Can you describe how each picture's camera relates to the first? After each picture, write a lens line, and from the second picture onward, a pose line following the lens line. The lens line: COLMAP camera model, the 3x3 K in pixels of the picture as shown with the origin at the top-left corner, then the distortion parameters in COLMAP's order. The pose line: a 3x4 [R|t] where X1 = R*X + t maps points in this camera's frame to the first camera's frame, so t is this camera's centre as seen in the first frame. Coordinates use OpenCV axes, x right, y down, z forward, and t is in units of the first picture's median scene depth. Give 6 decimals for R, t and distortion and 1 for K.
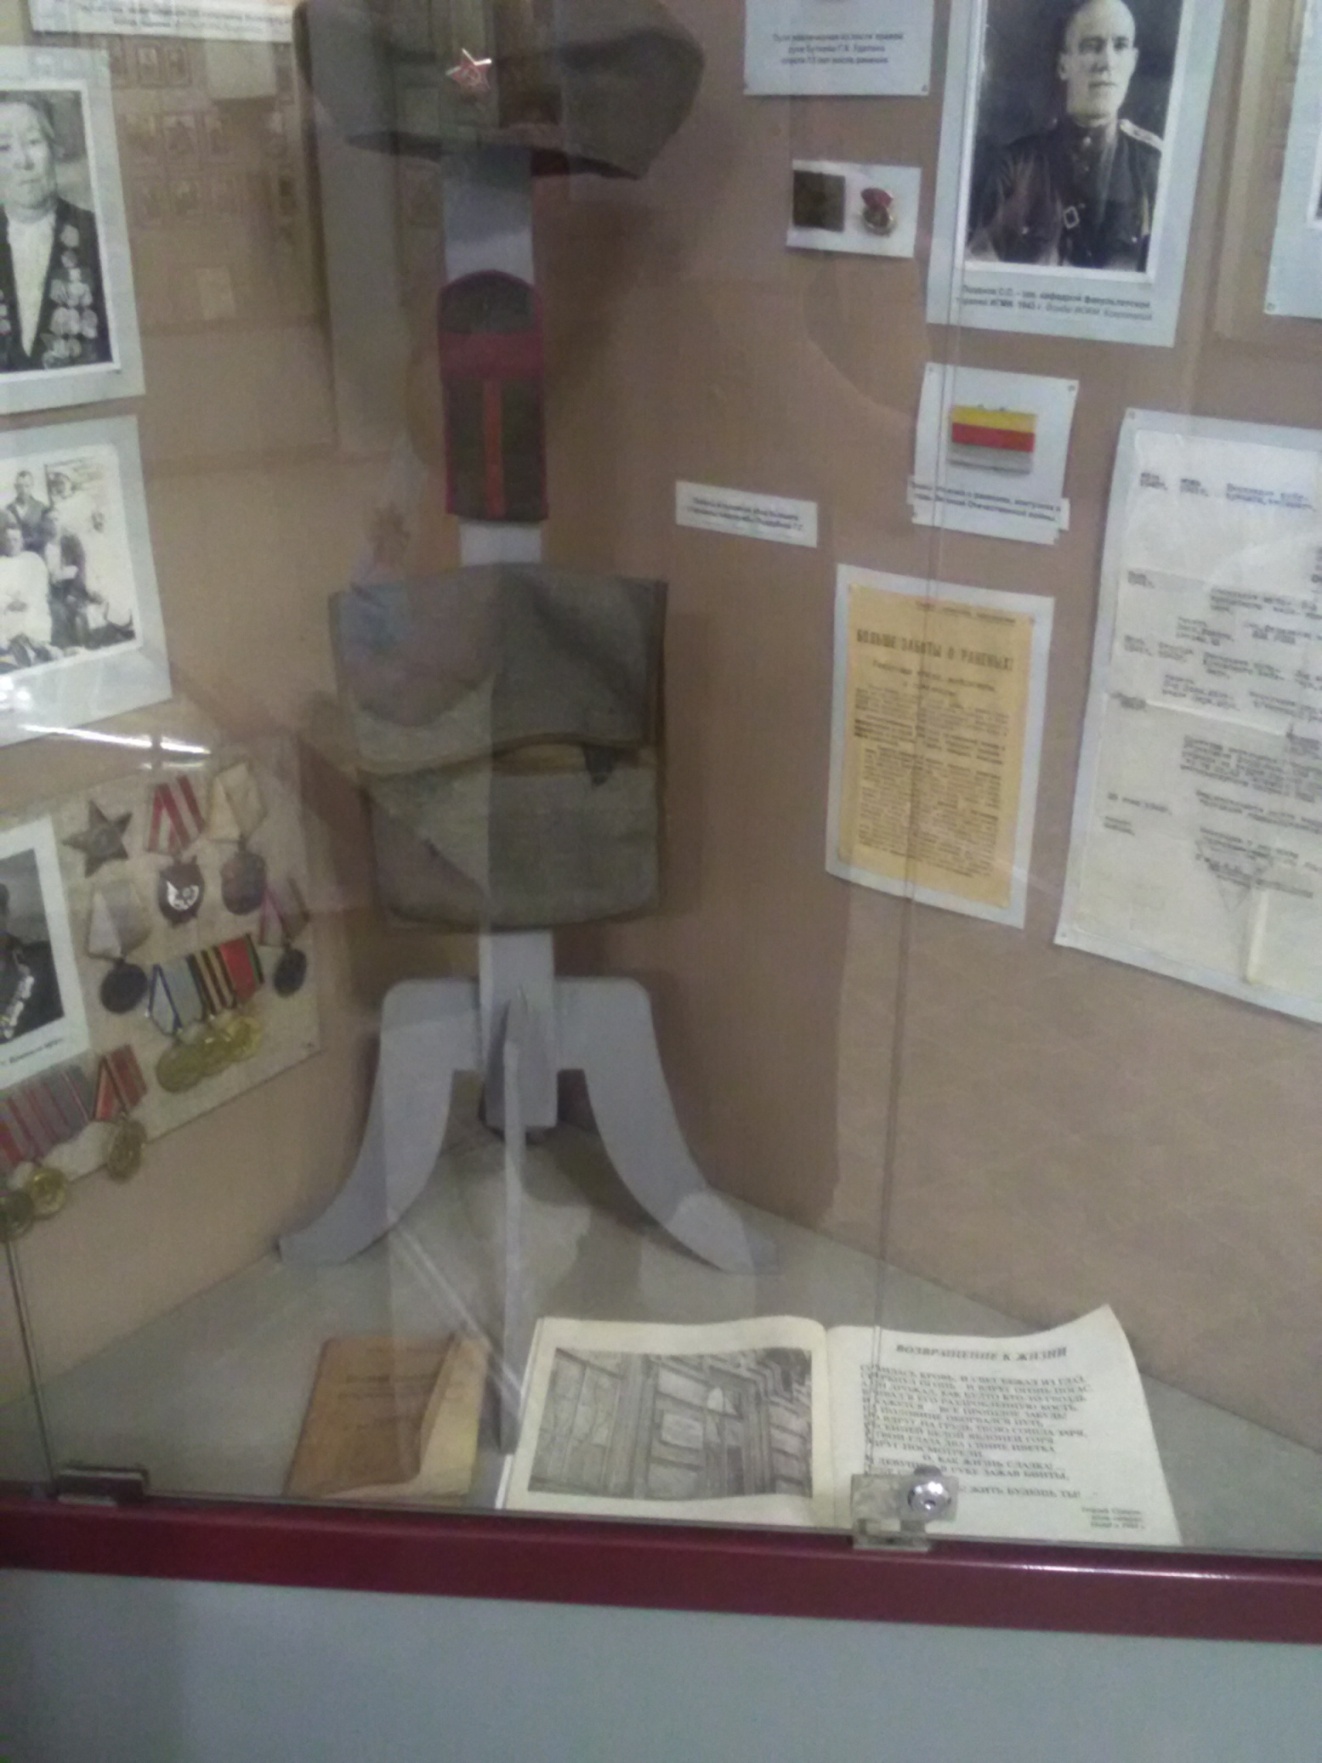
lens RADIAL K [[1558.2, 0, 663.2], [0, 1558.2, 878.1], [0, 0, 1]] dist [0.015607, -0.015635]
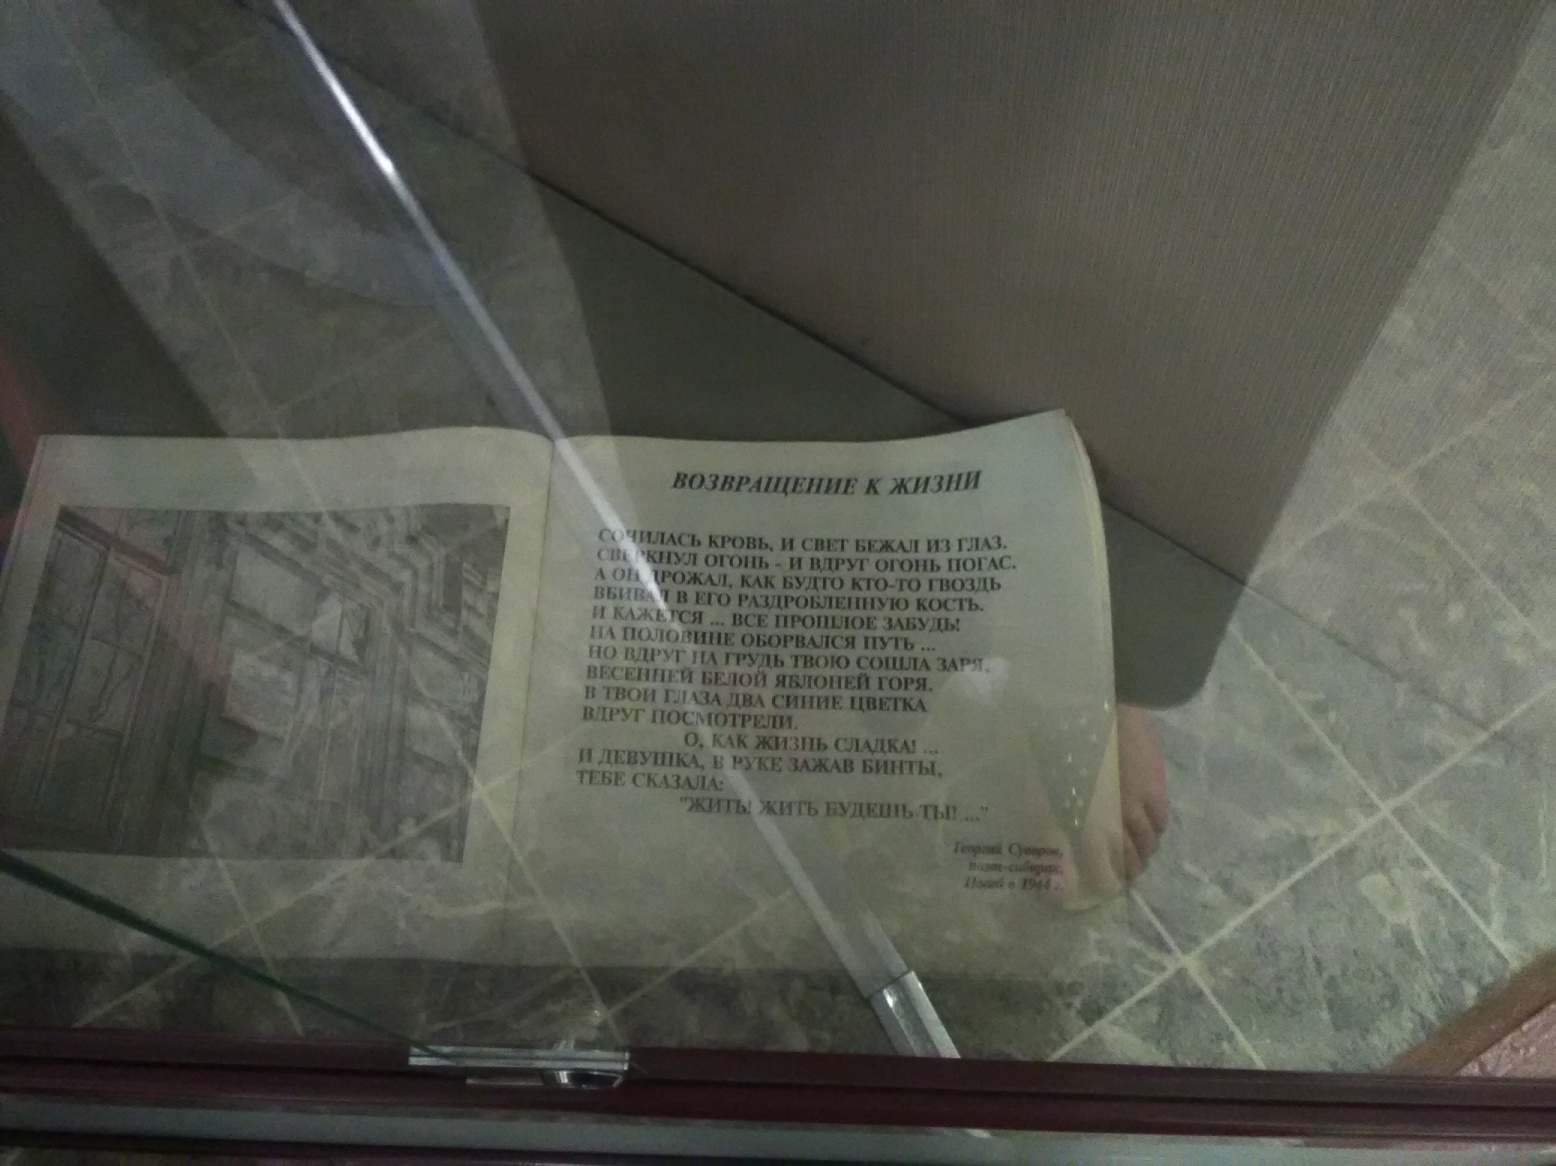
lens RADIAL K [[1375.2, 0, 770.4], [0, 1375.2, 580.5], [0, 0, 1]] dist [0.015607, -0.015635]
pose [[0.998553, -0.051771, -0.014550, 0.198185], [0.047749, 0.729106, 0.682733, -0.000610], [-0.024737, -0.682439, 0.730524, 0.654199]]
